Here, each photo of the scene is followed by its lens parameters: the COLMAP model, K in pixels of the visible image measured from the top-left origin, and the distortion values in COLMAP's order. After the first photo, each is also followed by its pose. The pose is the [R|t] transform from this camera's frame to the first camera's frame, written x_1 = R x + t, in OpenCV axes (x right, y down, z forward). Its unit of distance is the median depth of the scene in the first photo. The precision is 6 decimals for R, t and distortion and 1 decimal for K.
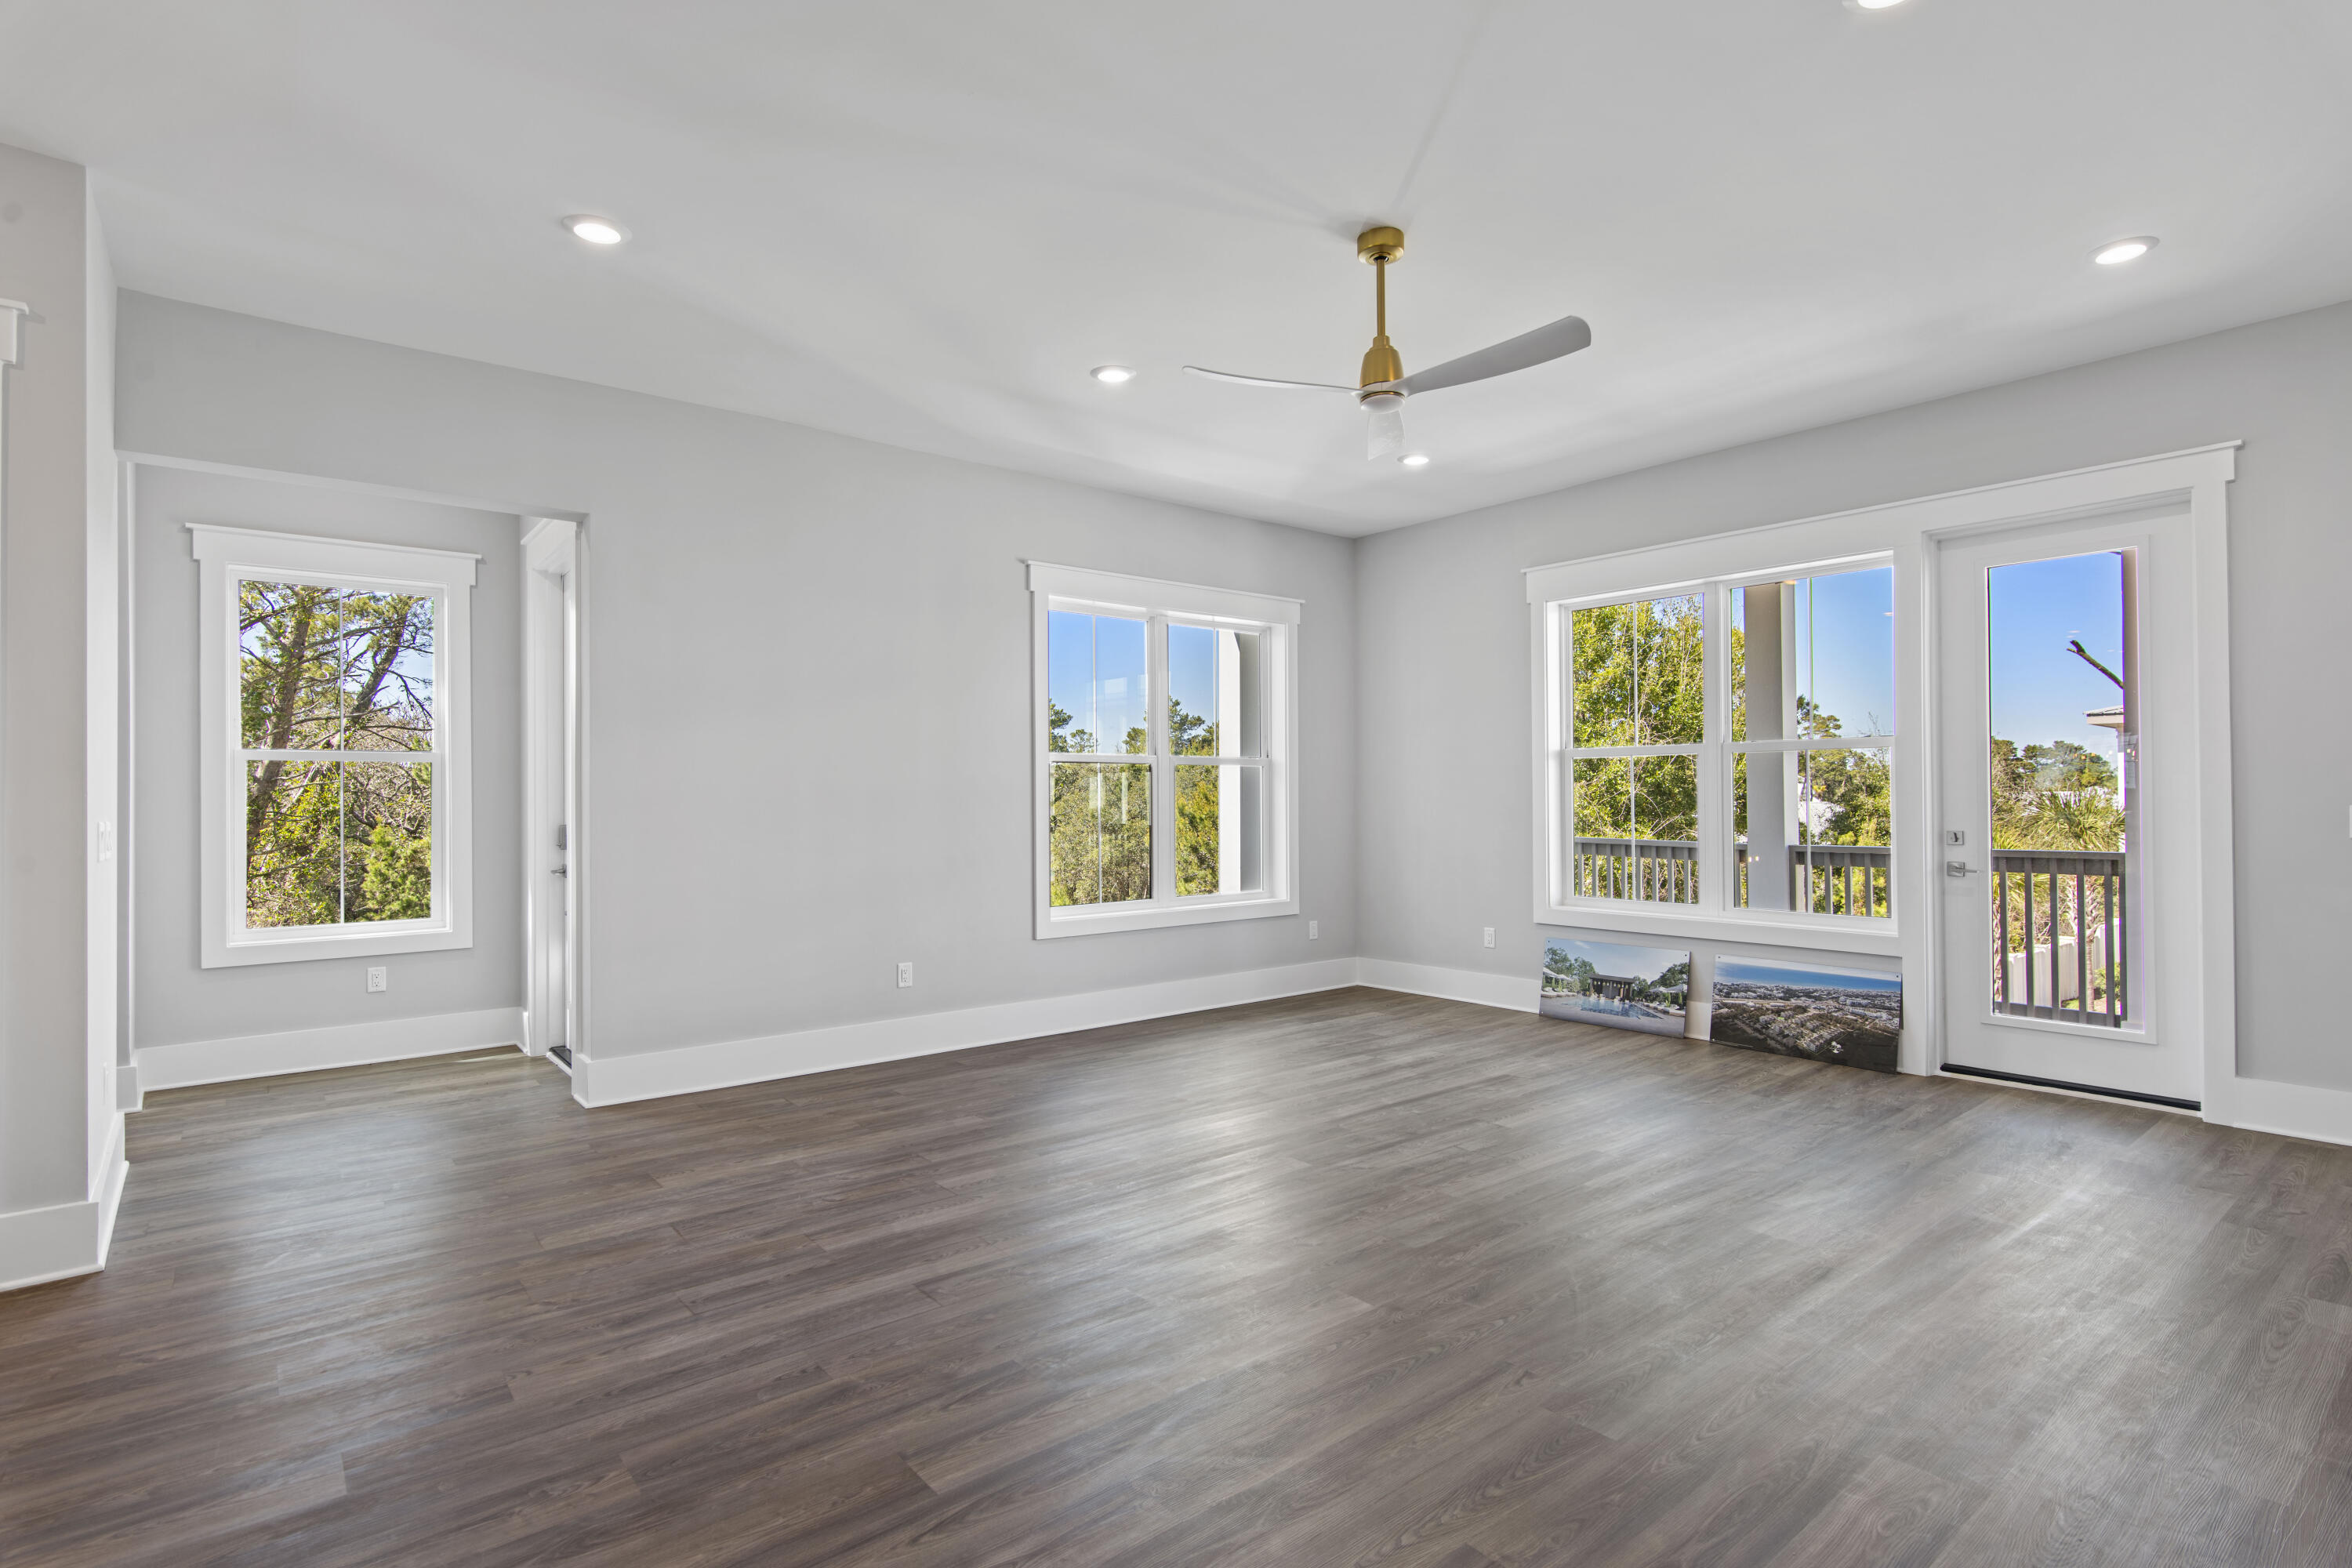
lens RADIAL K [[1147.2, 0, 1185.3], [0, 1147.2, 779.6], [0, 0, 1]] dist [0.005365, 0.000869]
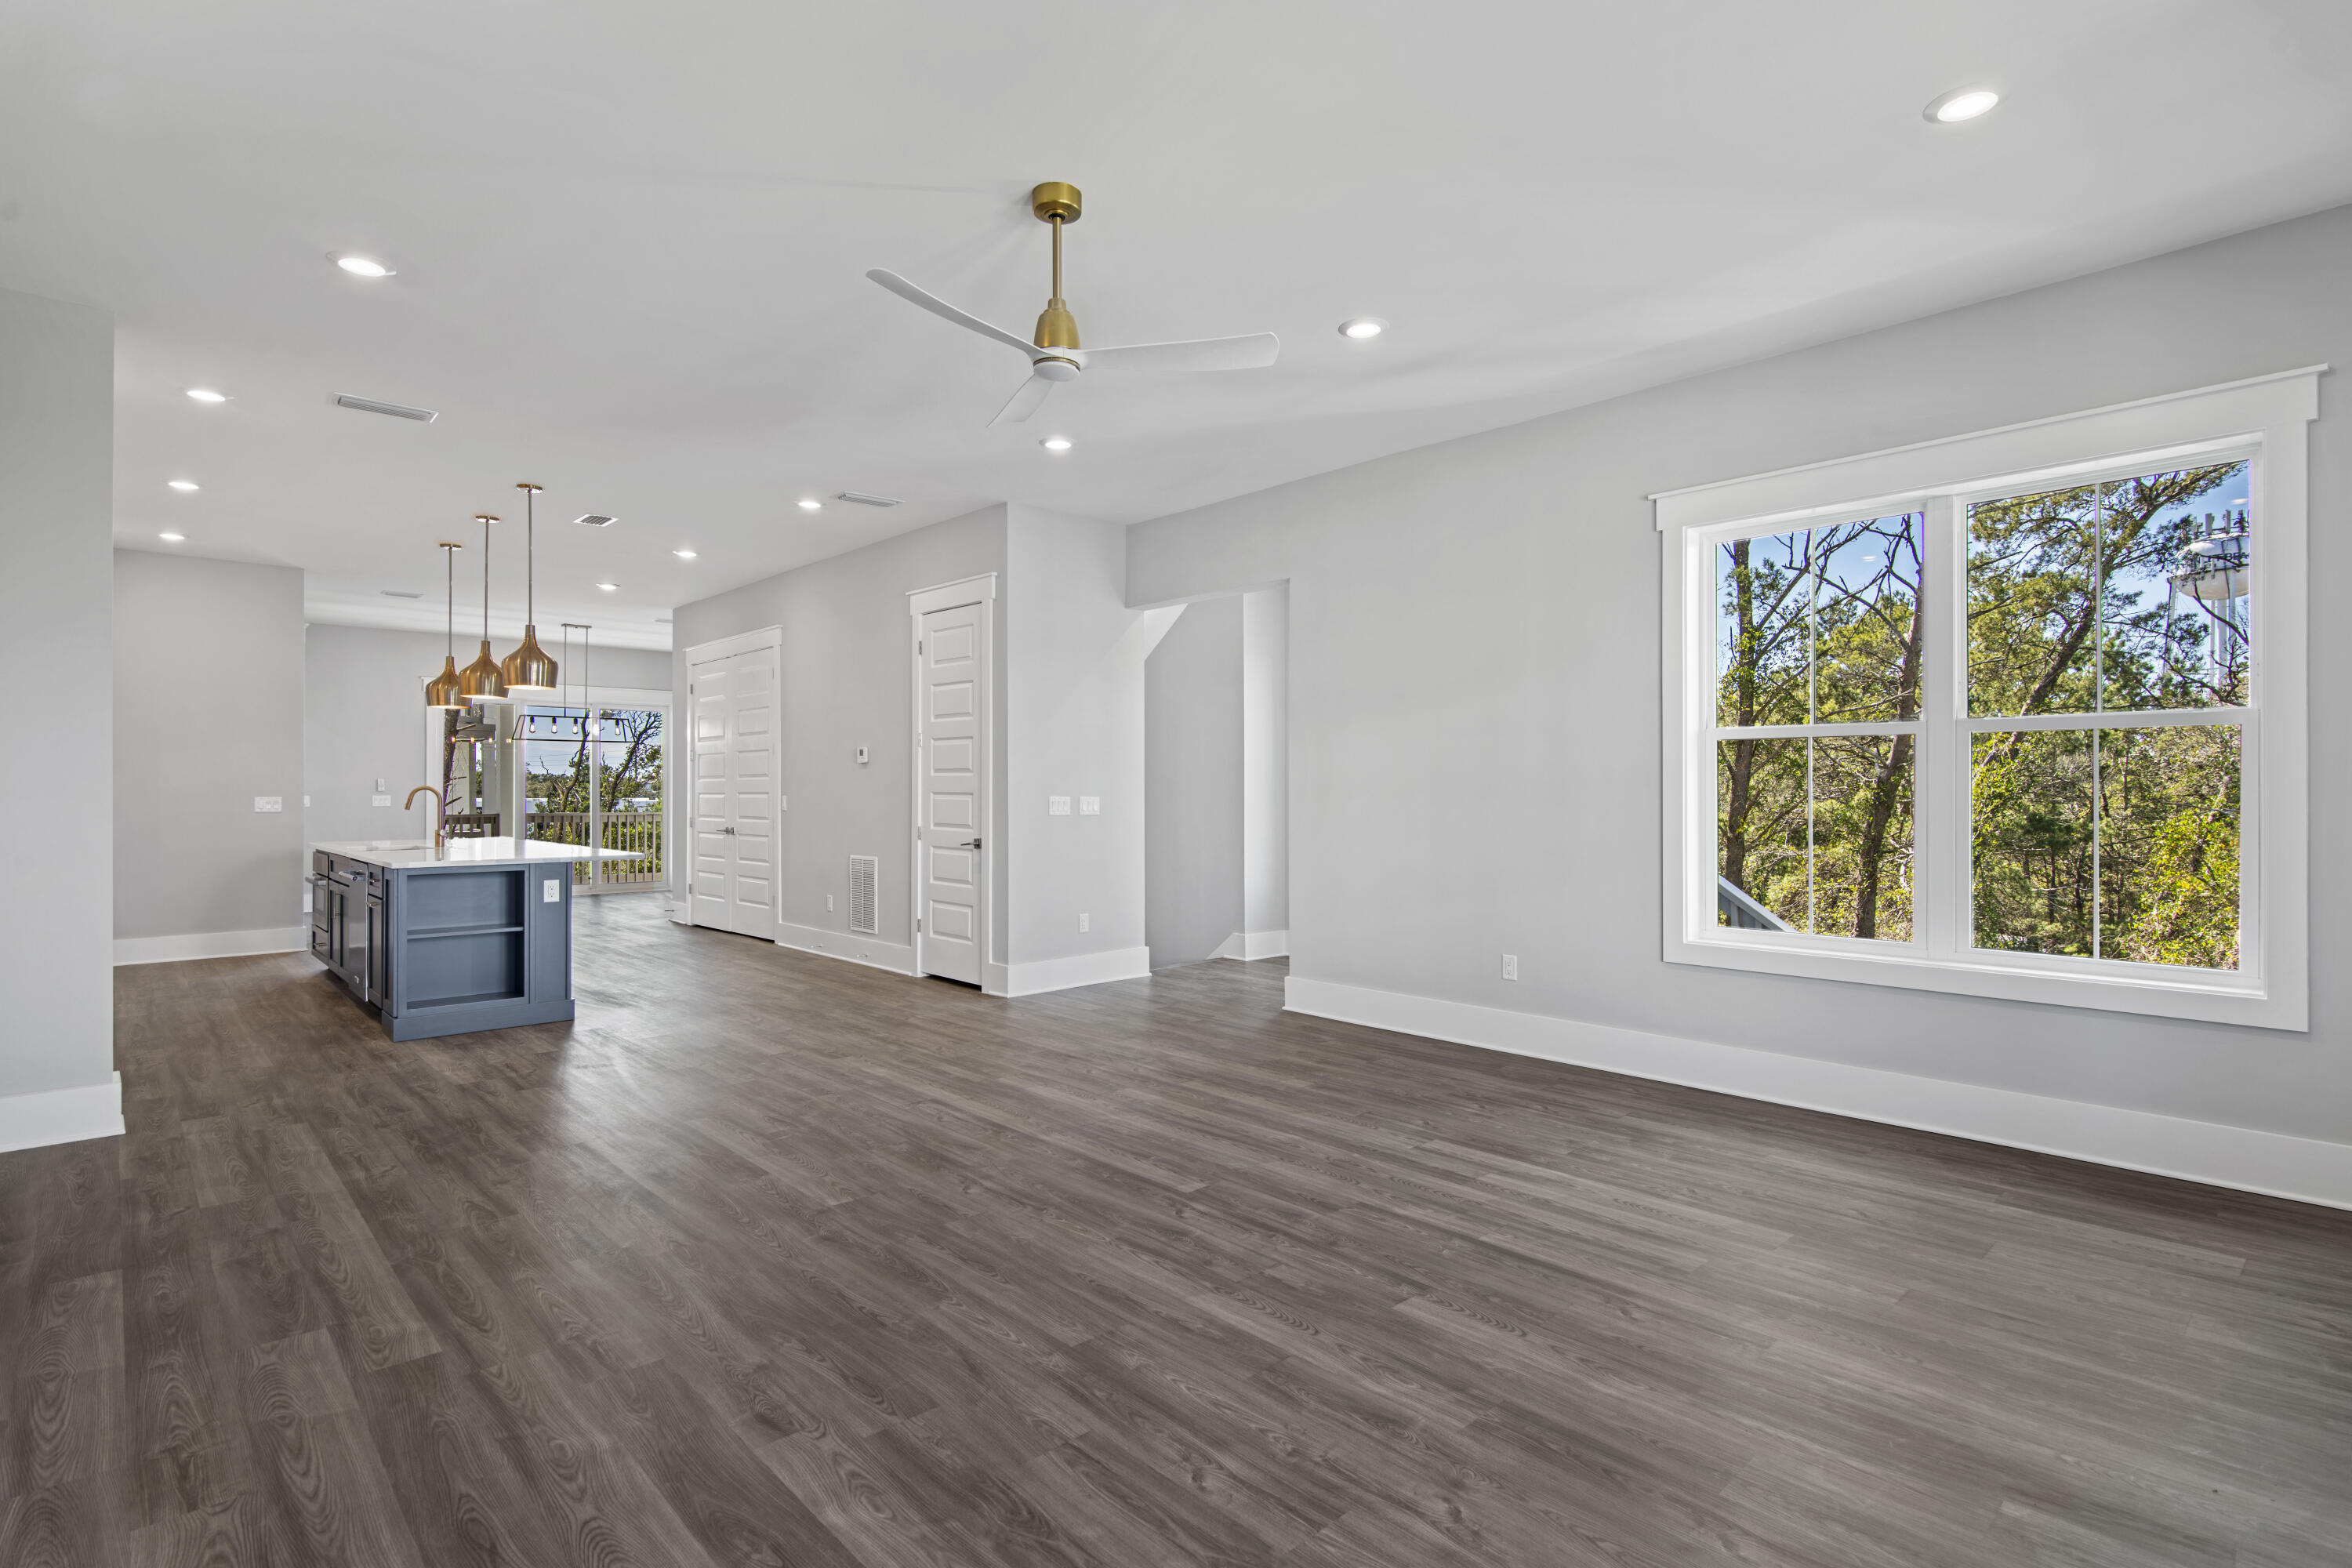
lens RADIAL K [[1147.2, 0, 1165.1], [0, 1147.2, 793.7], [0, 0, 1]] dist [0.005365, 0.000869]
pose [[0.055285, 0.008227, -0.998437, 0.717330], [0.015585, 0.999837, 0.009101, 0.009192], [0.998349, -0.016064, 0.055148, 0.666515]]
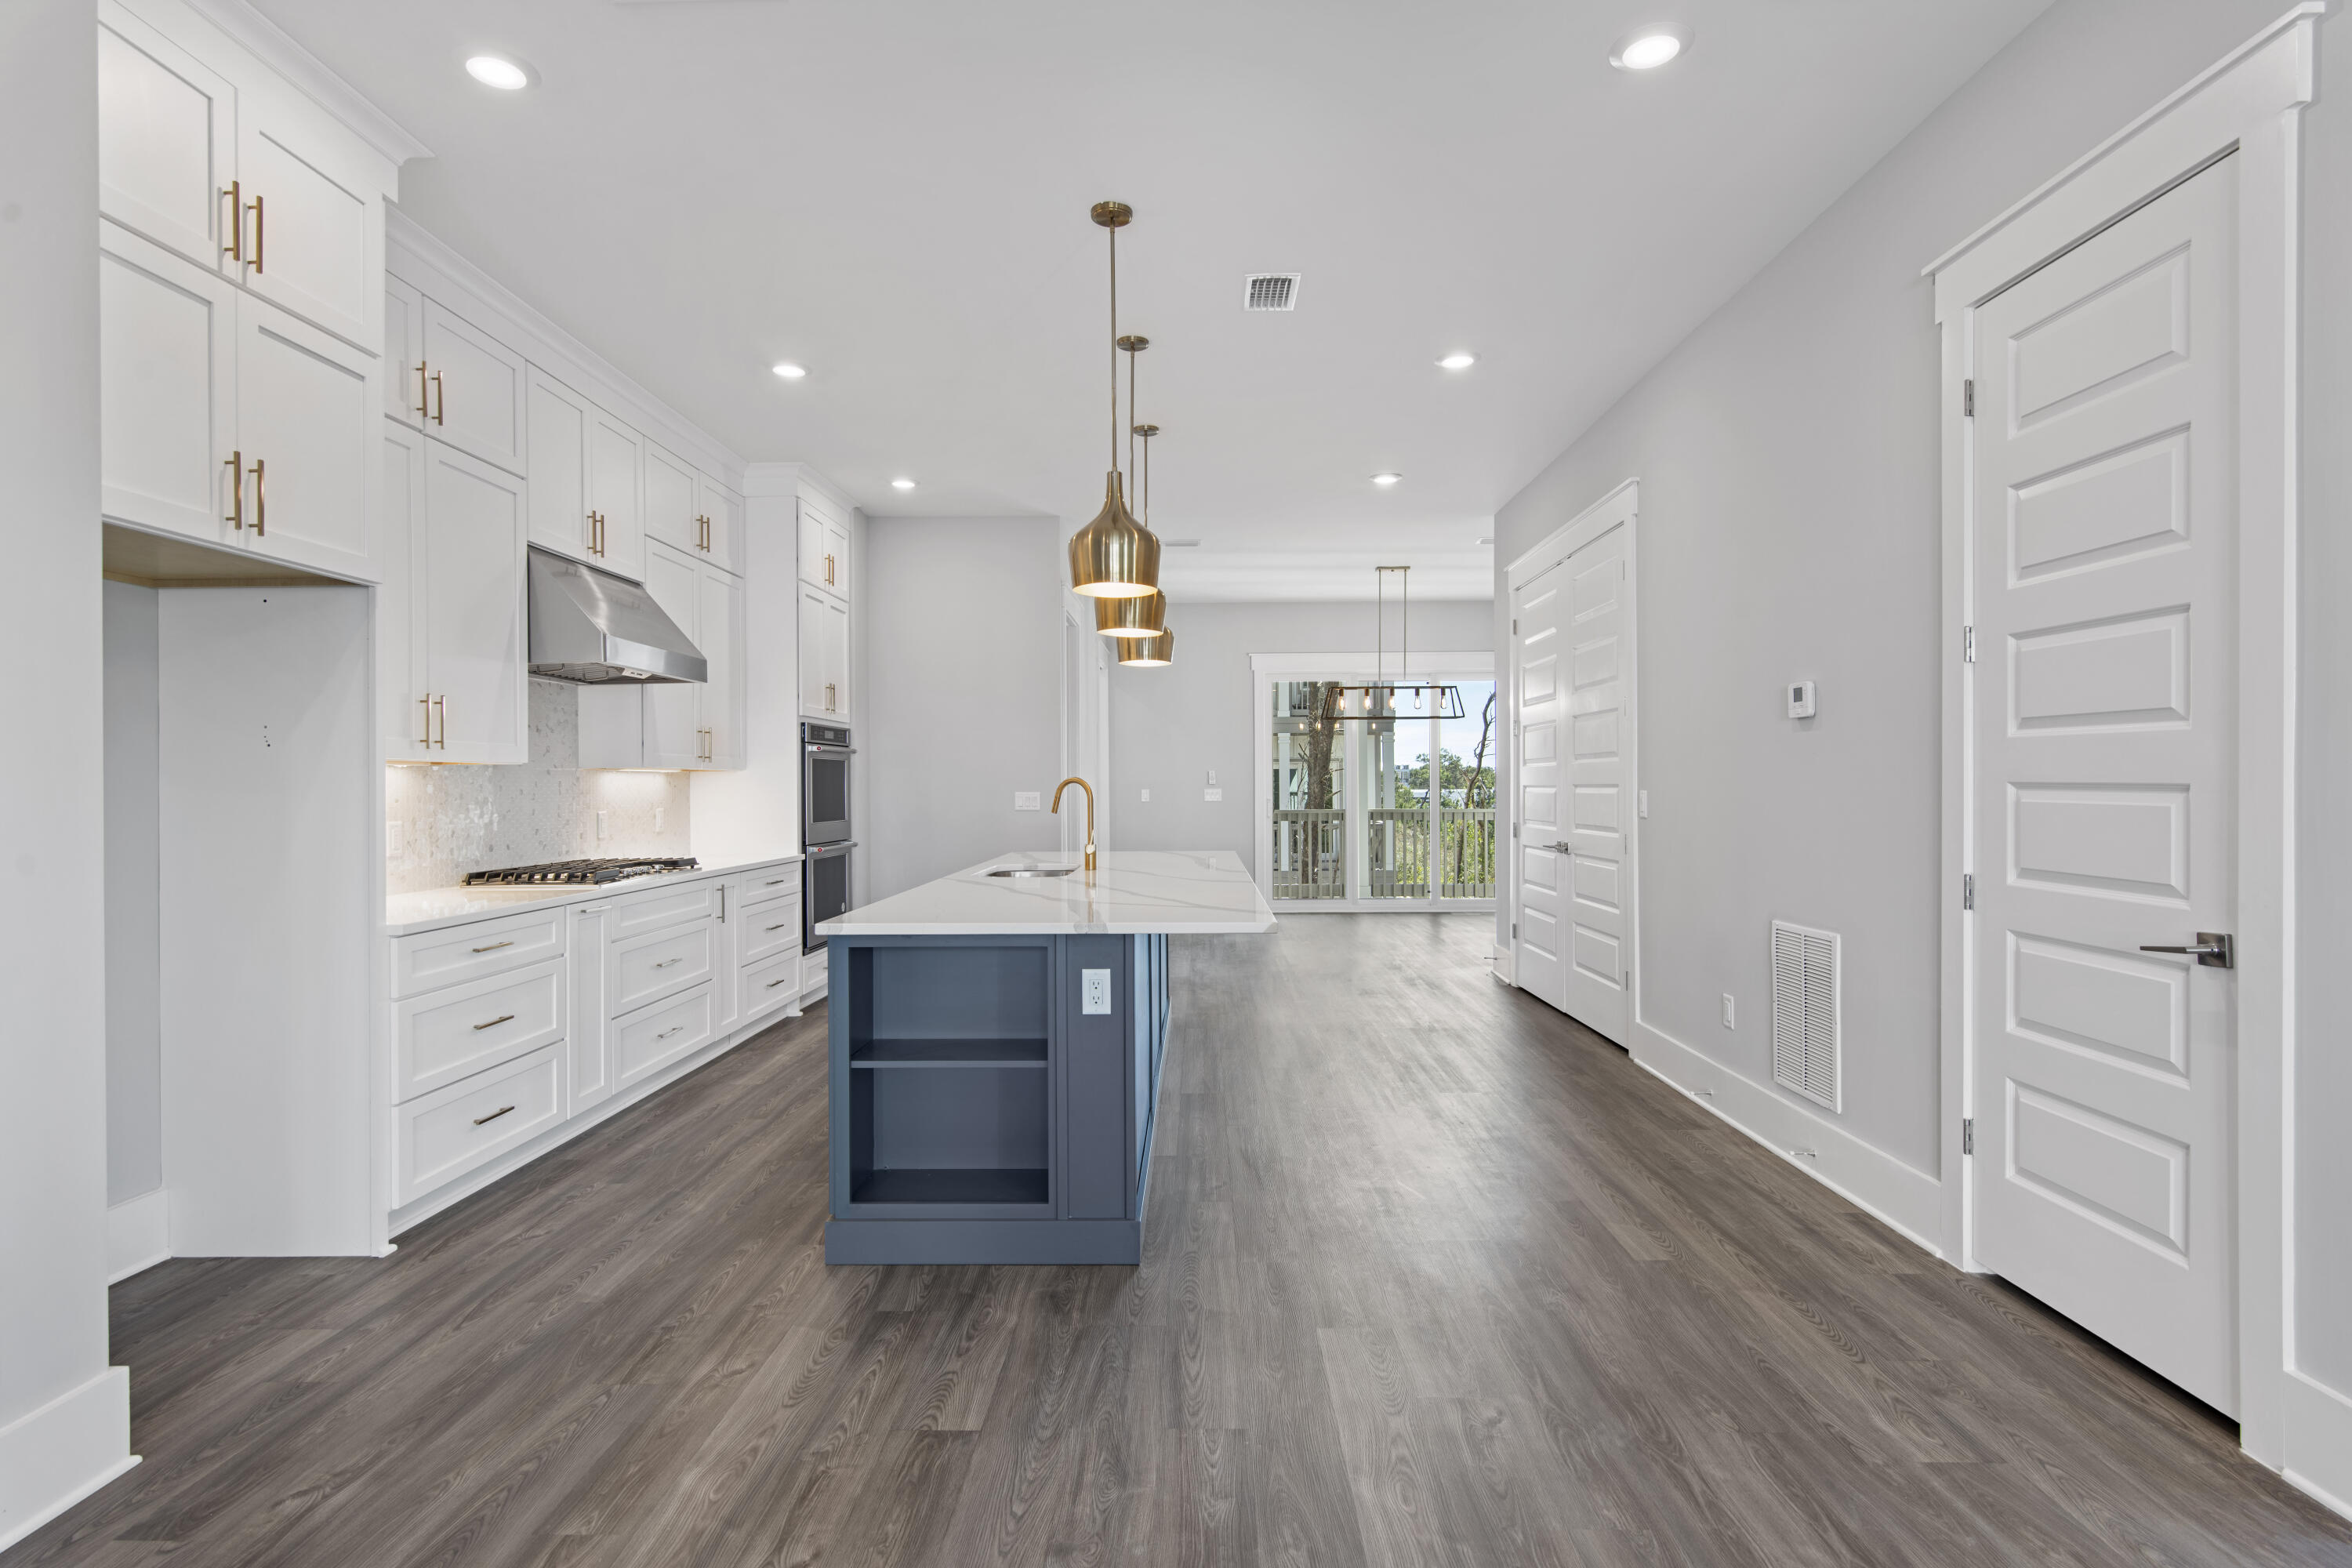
lens RADIAL K [[1147.2, 0, 1192.8], [0, 1147.2, 791.0], [0, 0, 1]] dist [0.005365, 0.000869]
pose [[-0.637924, 0.014132, -0.769970, -0.041643], [0.022806, 0.999740, -0.000546, 0.011810], [0.769762, -0.017909, -0.638080, 0.512660]]
